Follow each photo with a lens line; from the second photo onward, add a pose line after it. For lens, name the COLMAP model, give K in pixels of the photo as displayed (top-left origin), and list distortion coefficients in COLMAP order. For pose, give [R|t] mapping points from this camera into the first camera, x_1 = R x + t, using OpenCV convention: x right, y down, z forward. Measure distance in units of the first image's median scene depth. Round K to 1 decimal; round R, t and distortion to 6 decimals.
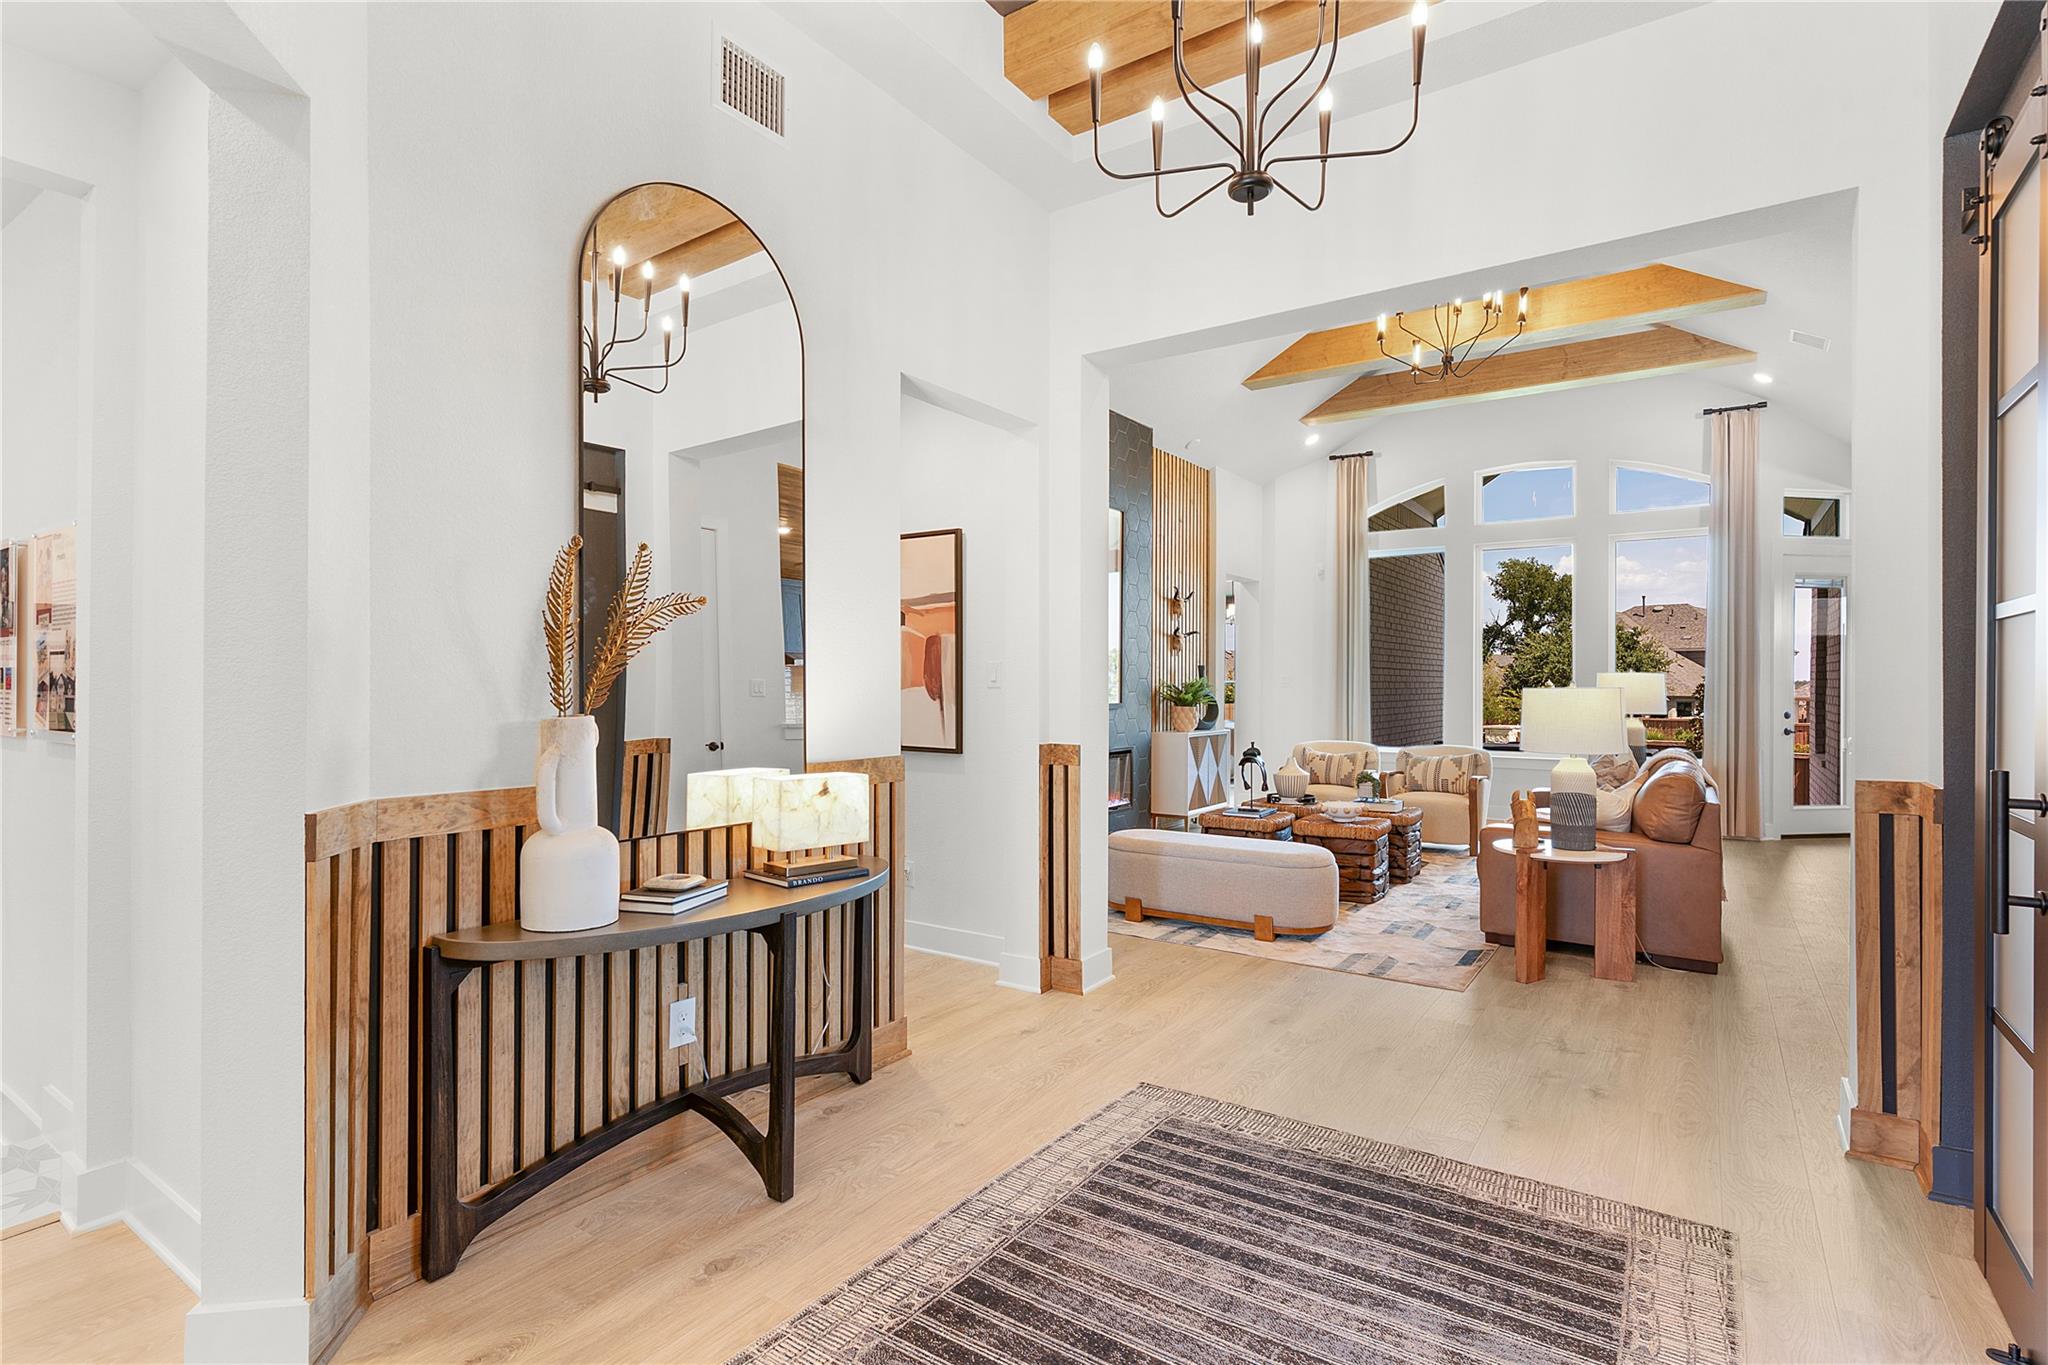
lens RADIAL K [[992.8, 0, 1018.8], [0, 992.8, 677.8], [0, 0, 1]] dist [-0.004125, 0.000977]
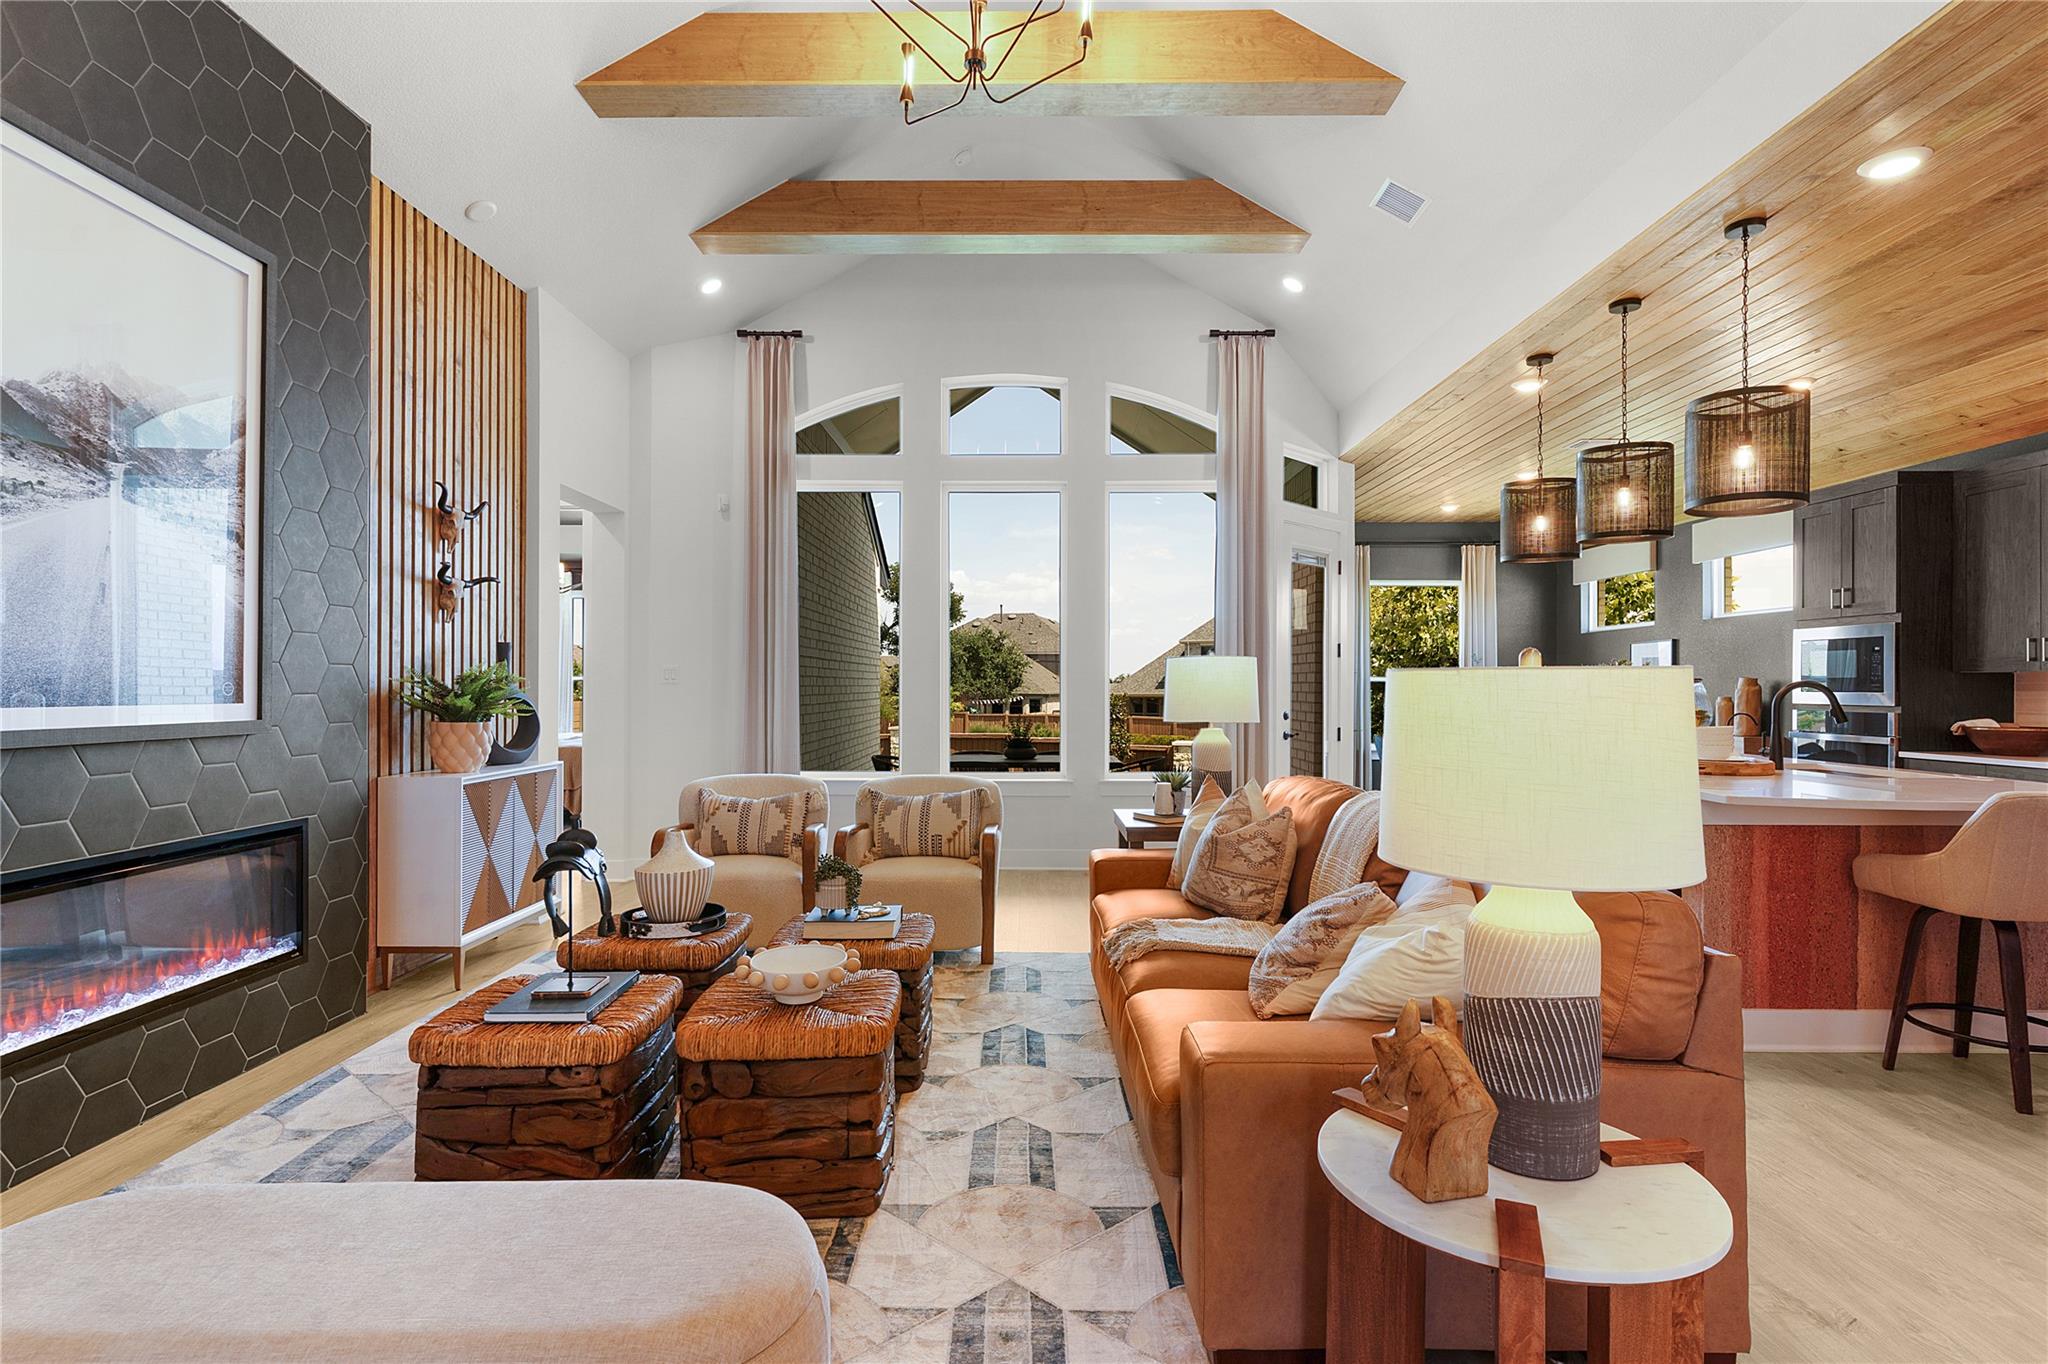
lens RADIAL K [[992.8, 0, 1013.4], [0, 992.8, 685.5], [0, 0, 1]] dist [-0.004125, 0.000977]
pose [[0.831480, -0.003008, 0.555546, 0.099145], [-0.000968, 0.999976, 0.006864, 0.006067], [-0.555554, -0.006245, 0.831457, 0.348365]]
